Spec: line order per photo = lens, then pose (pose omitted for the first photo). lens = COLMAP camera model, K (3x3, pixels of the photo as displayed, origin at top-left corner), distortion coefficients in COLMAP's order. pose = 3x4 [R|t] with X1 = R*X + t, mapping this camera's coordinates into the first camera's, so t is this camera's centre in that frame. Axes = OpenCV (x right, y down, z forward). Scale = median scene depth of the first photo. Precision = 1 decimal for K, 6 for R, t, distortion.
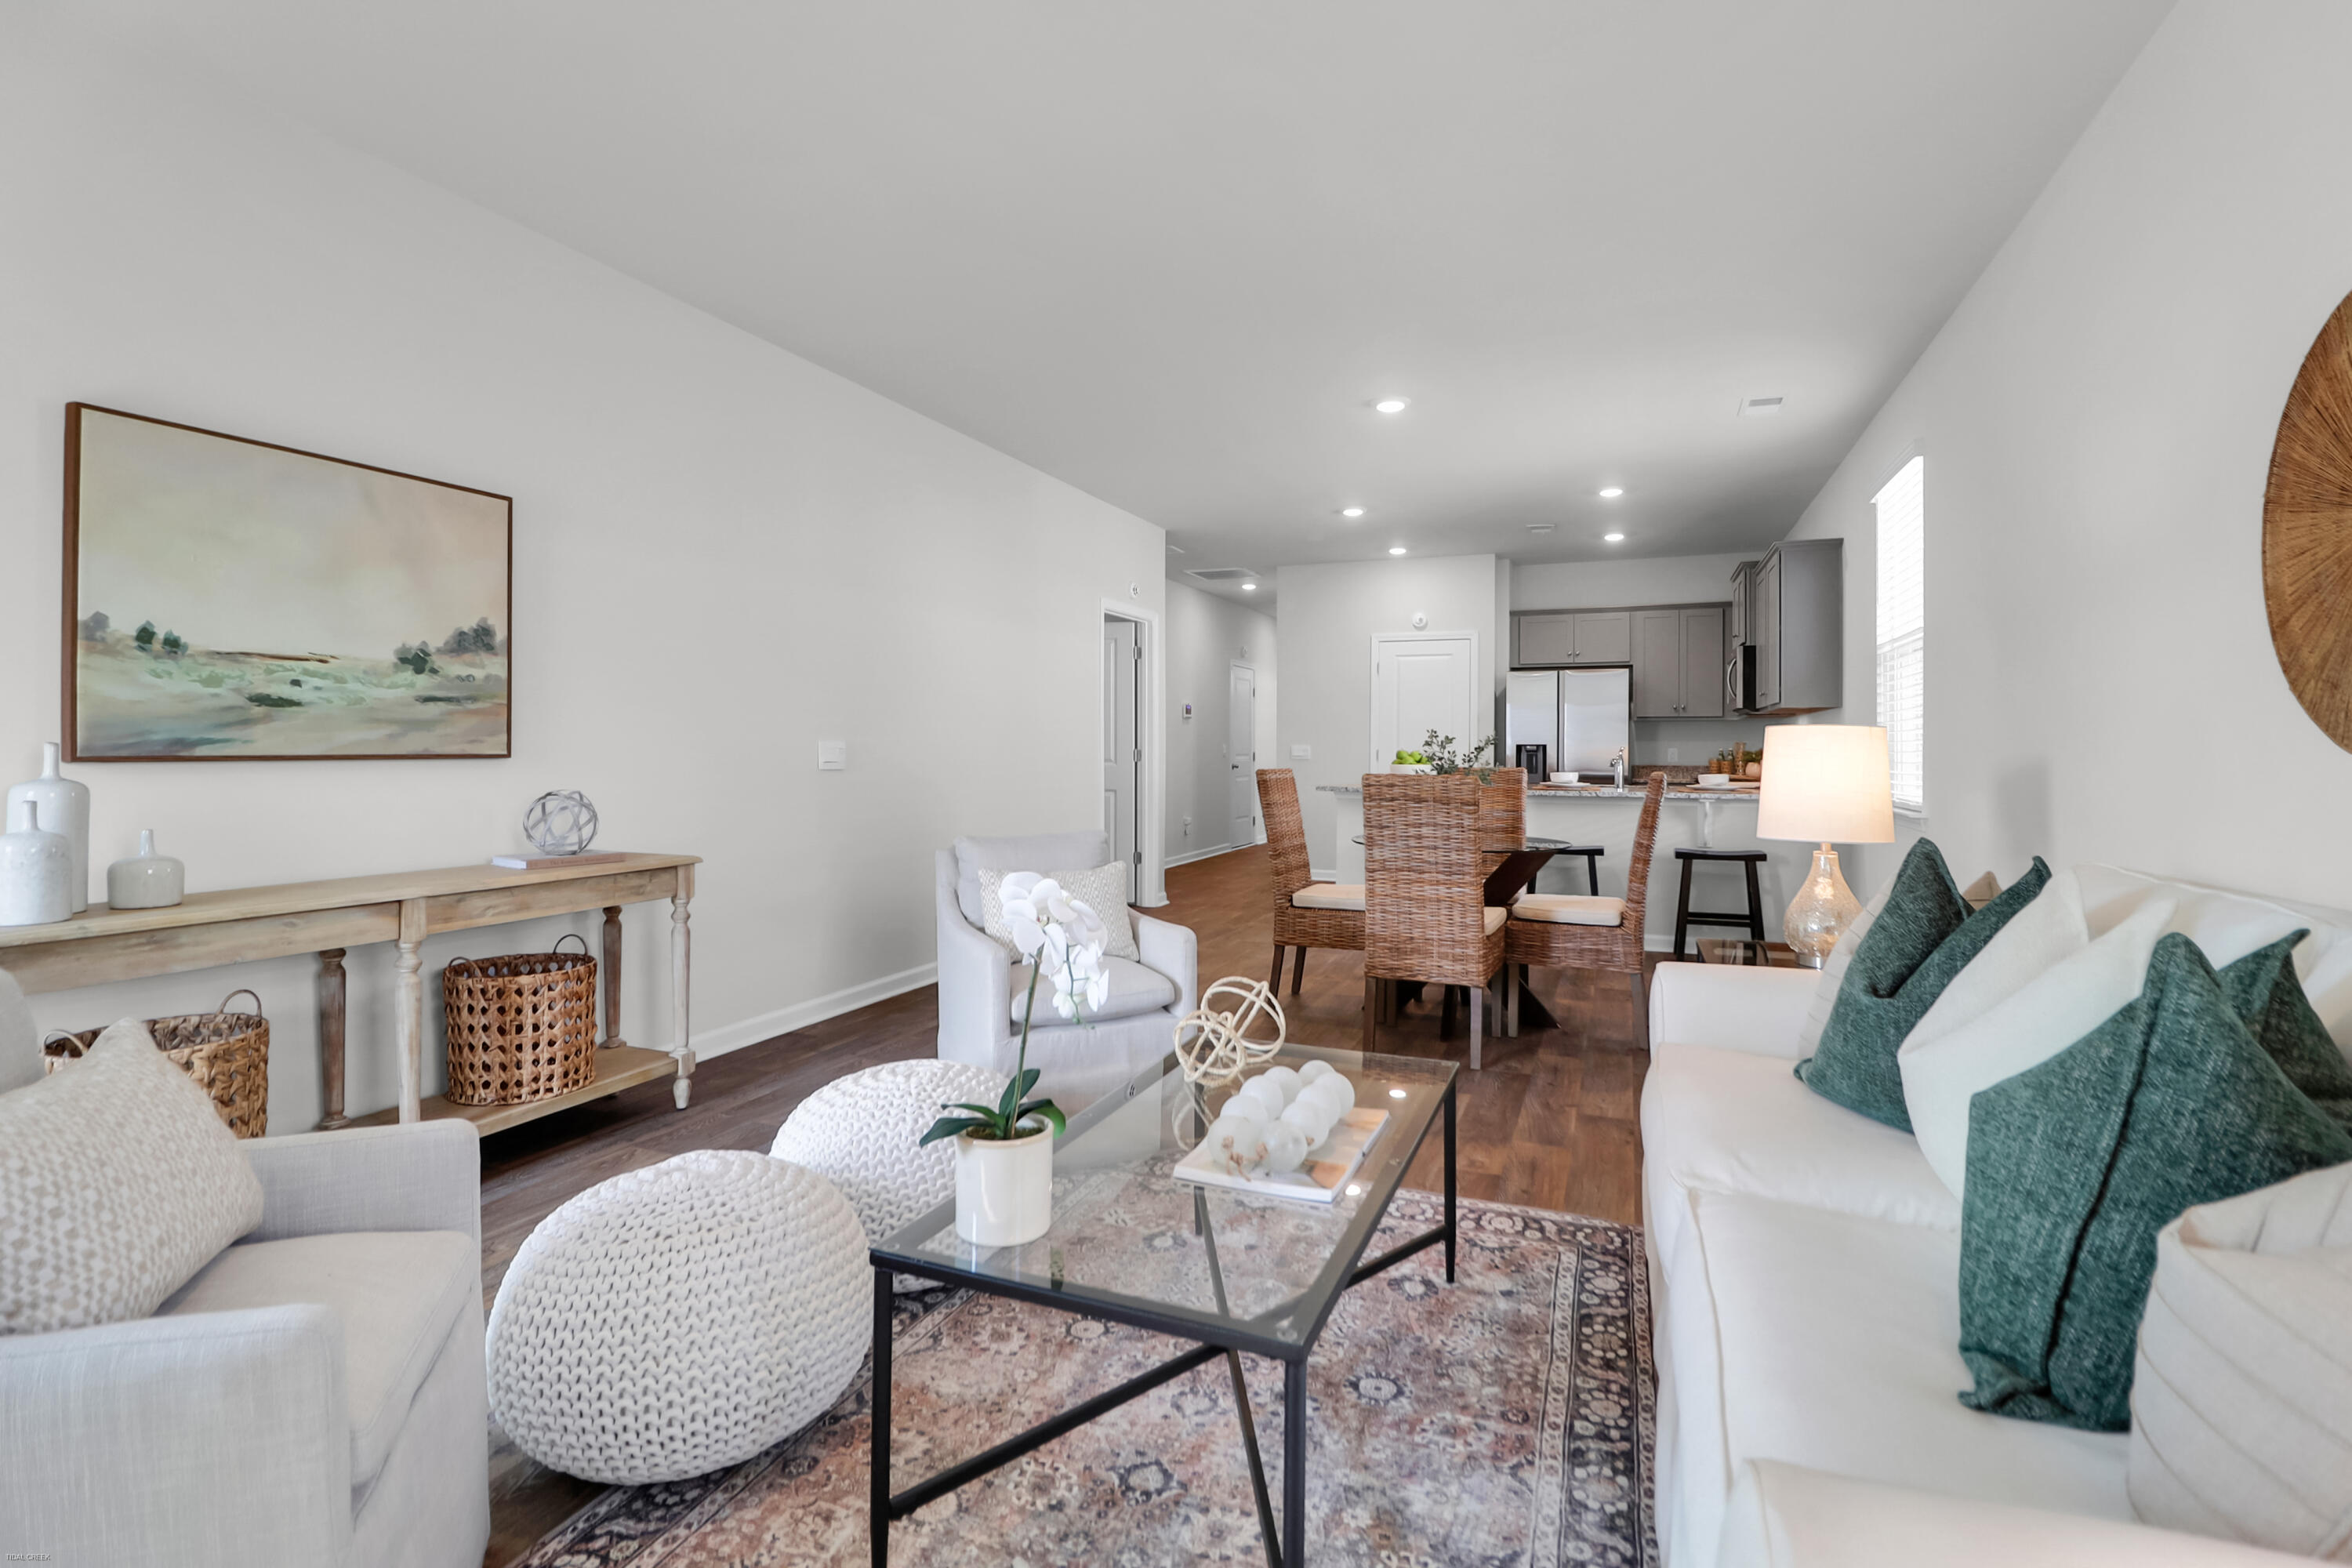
lens RADIAL K [[1098.8, 0, 1177.0], [0, 1098.8, 748.3], [0, 0, 1]] dist [-0.018377, -0.000332]
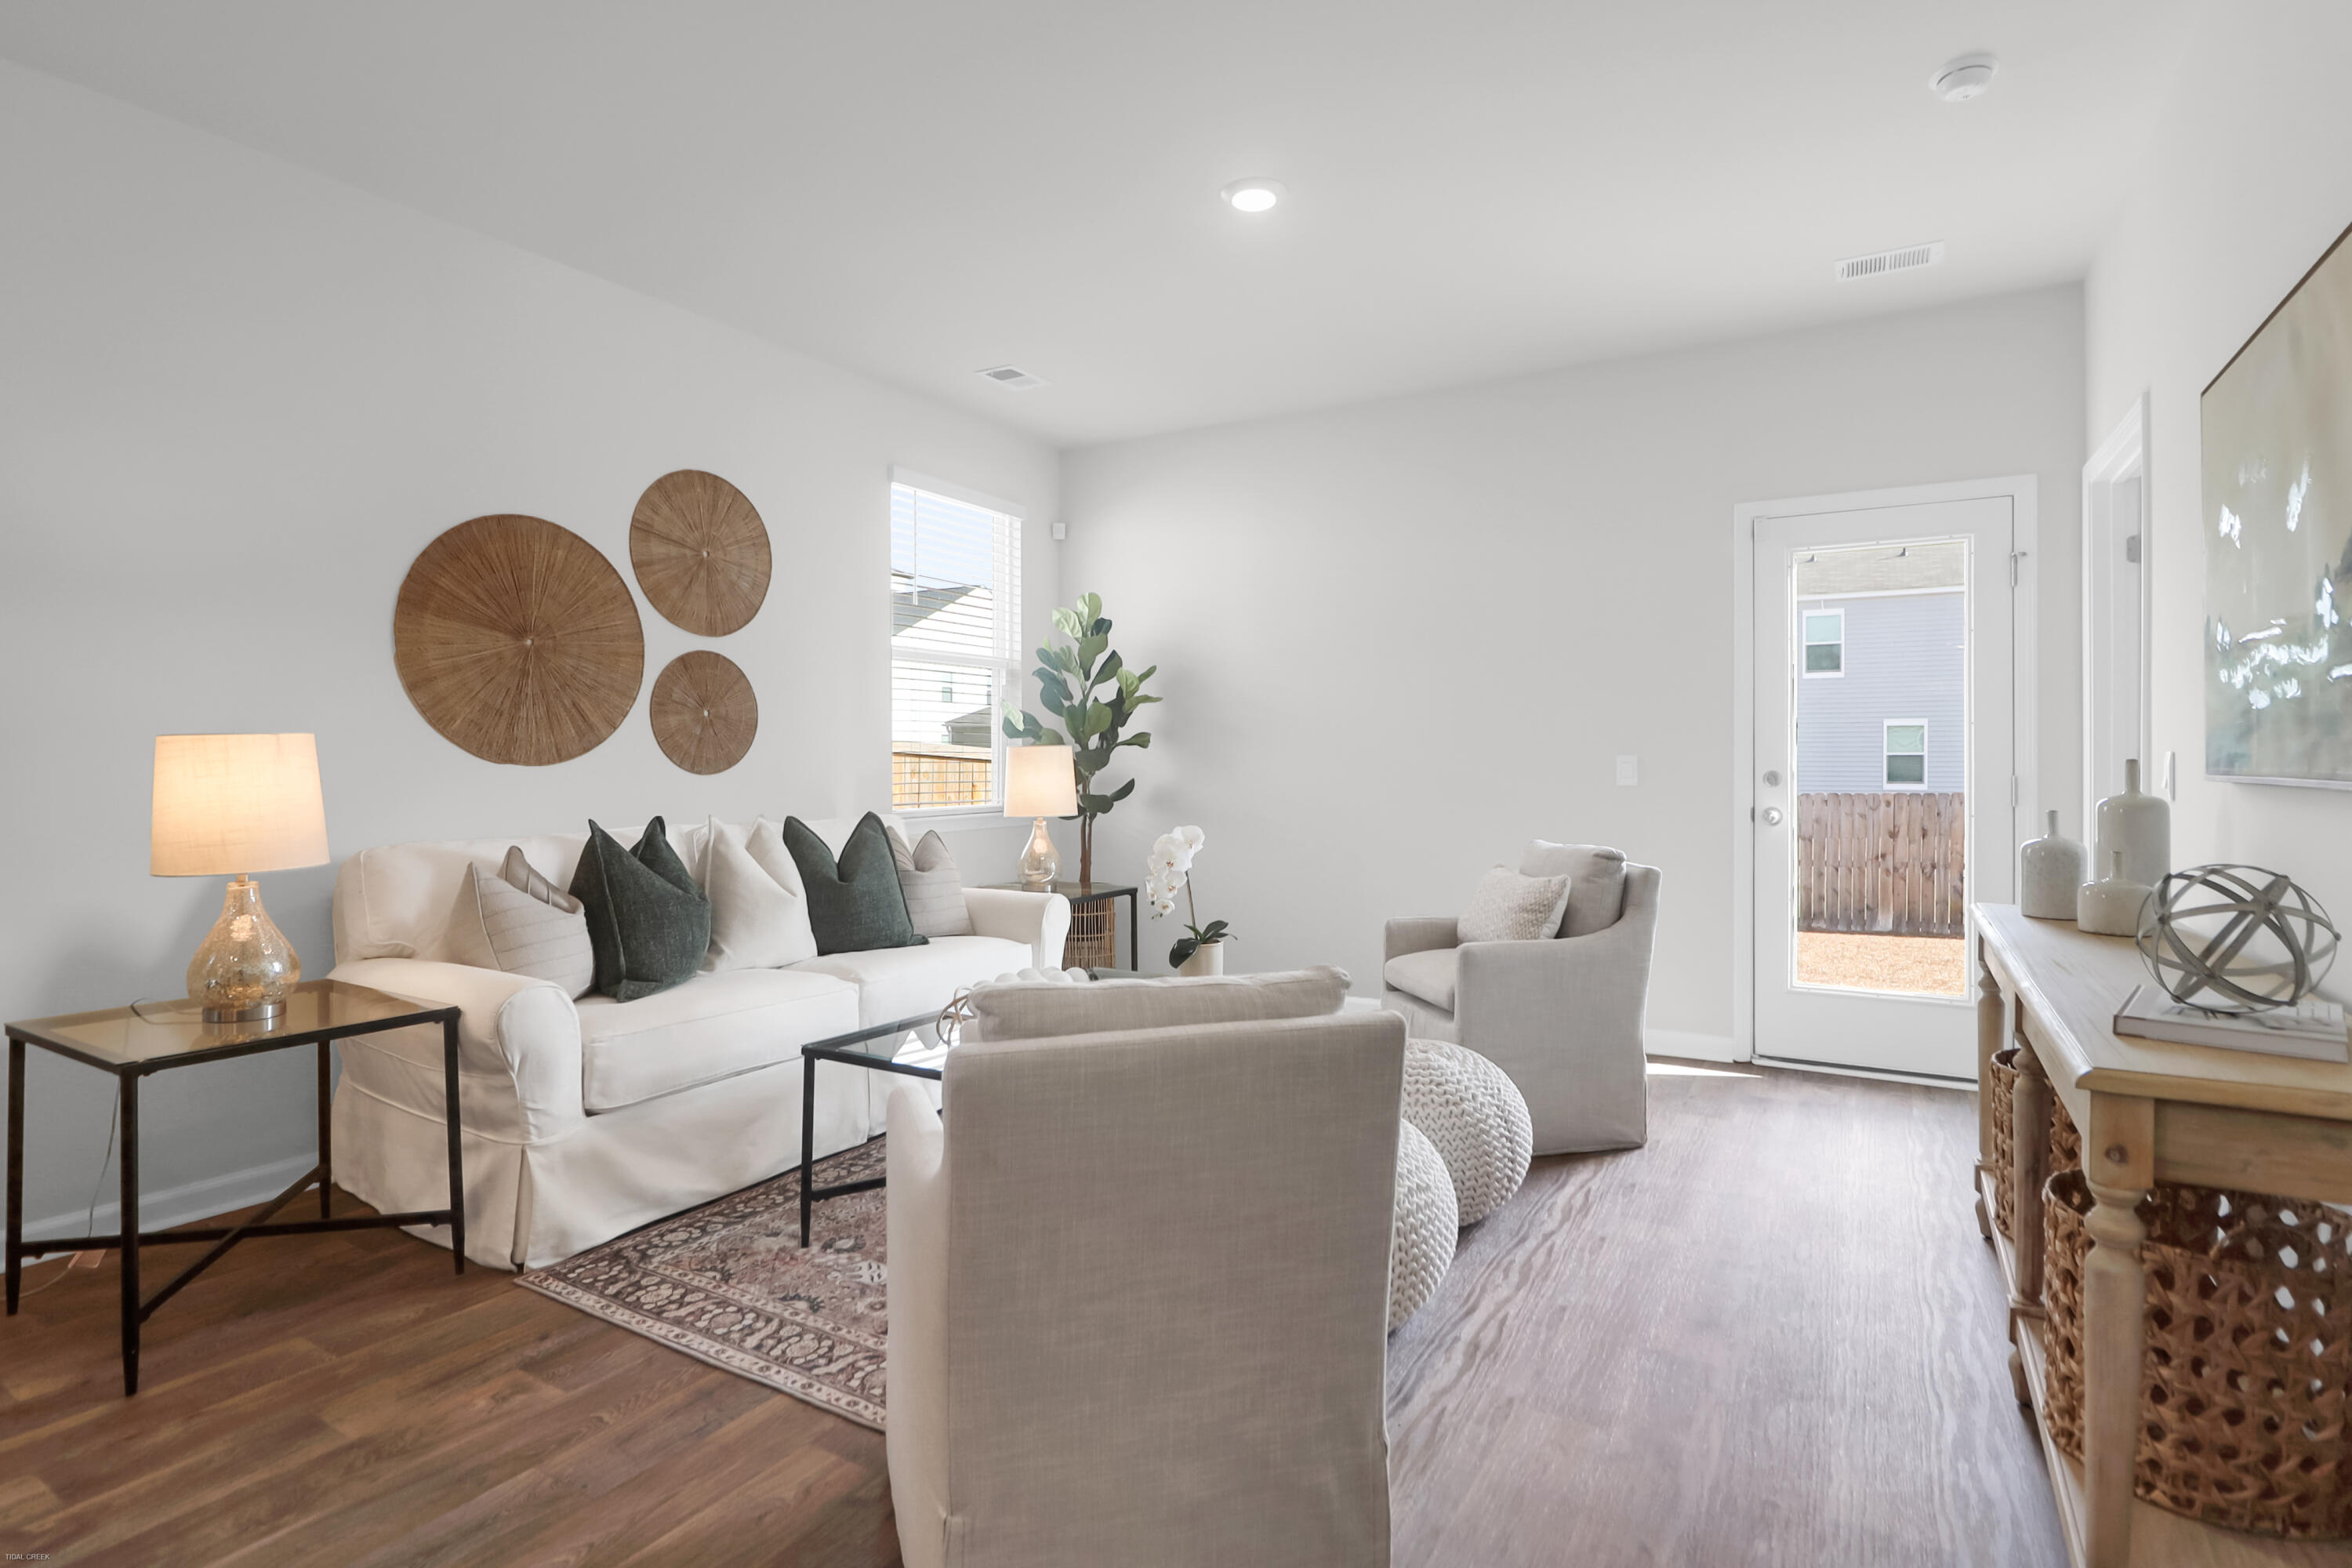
lens RADIAL K [[1168.0, 0, 1178.1], [0, 1168.0, 764.9], [0, 0, 1]] dist [0.000688, -0.014602]
pose [[-0.989100, -0.002655, 0.147221, -0.258248], [-0.001483, 0.999966, 0.008068, -0.005303], [-0.147237, 0.007761, -0.989071, 1.855427]]
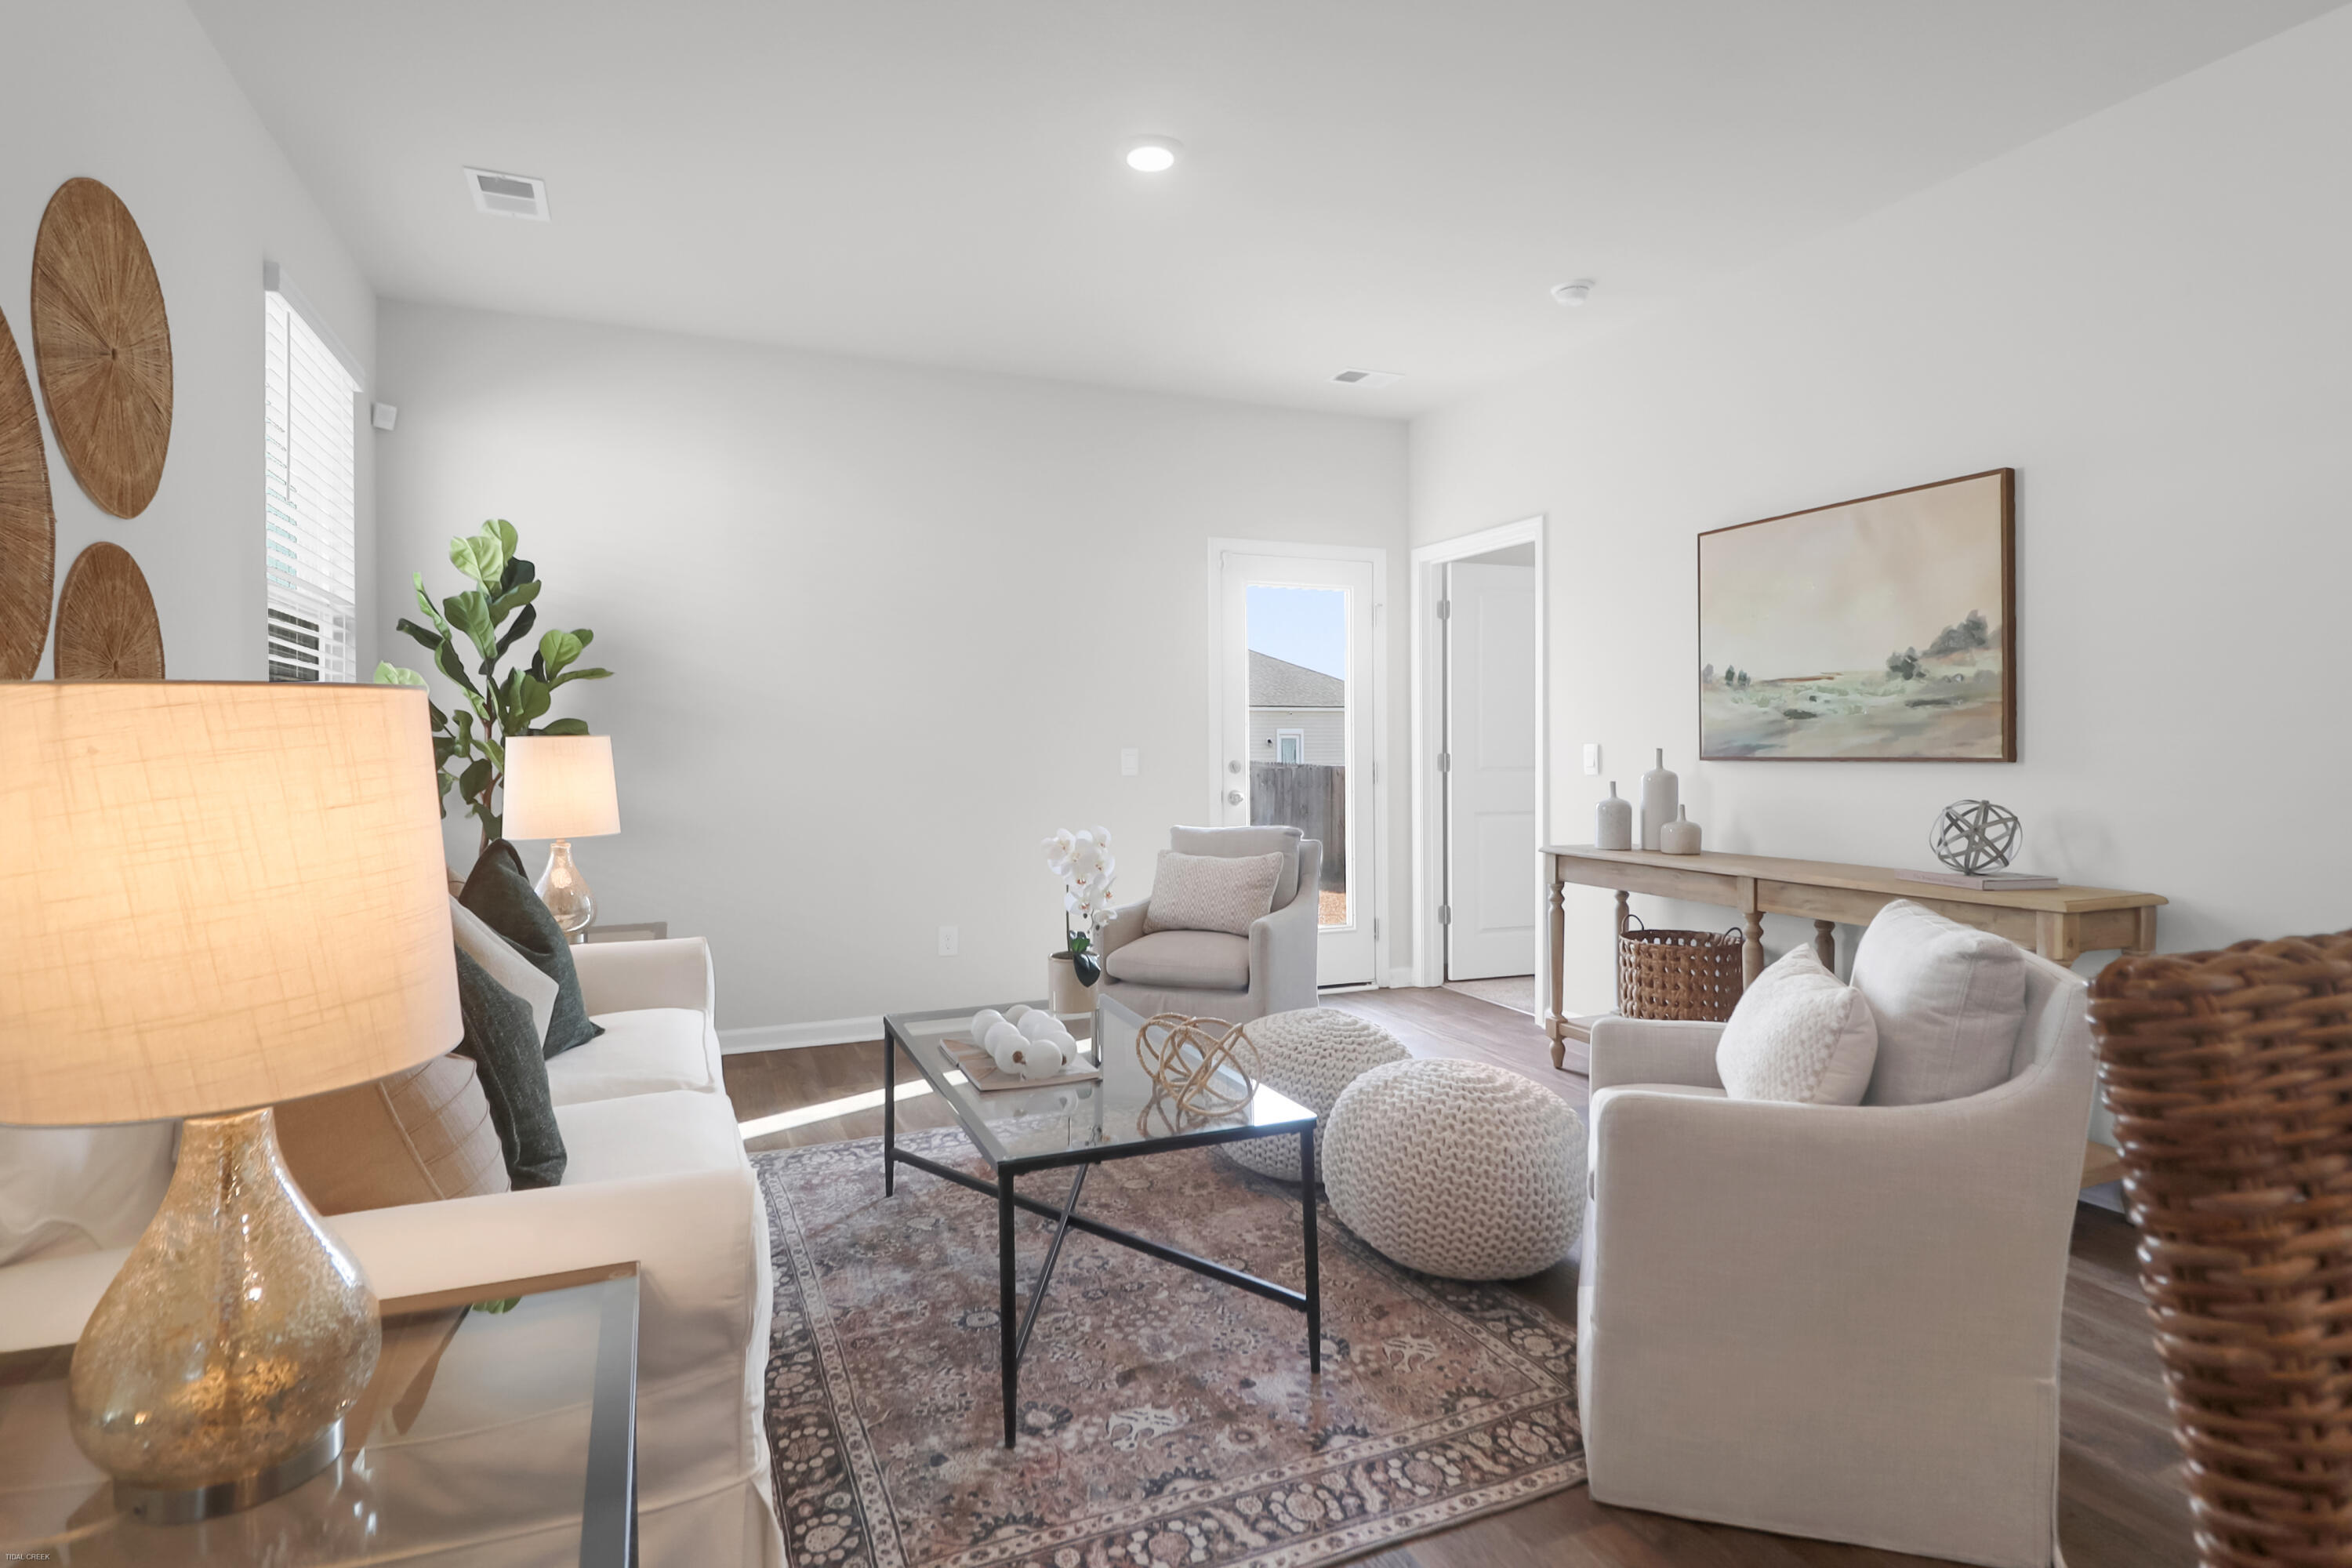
lens RADIAL K [[1189.8, 0, 1181.1], [0, 1189.8, 760.6], [0, 0, 1]] dist [-0.003260, -0.000962]
pose [[-0.702786, 0.007814, -0.711358, 0.670603], [0.002161, 0.999959, 0.008848, -0.003304], [0.711398, 0.004681, -0.702774, 1.478709]]
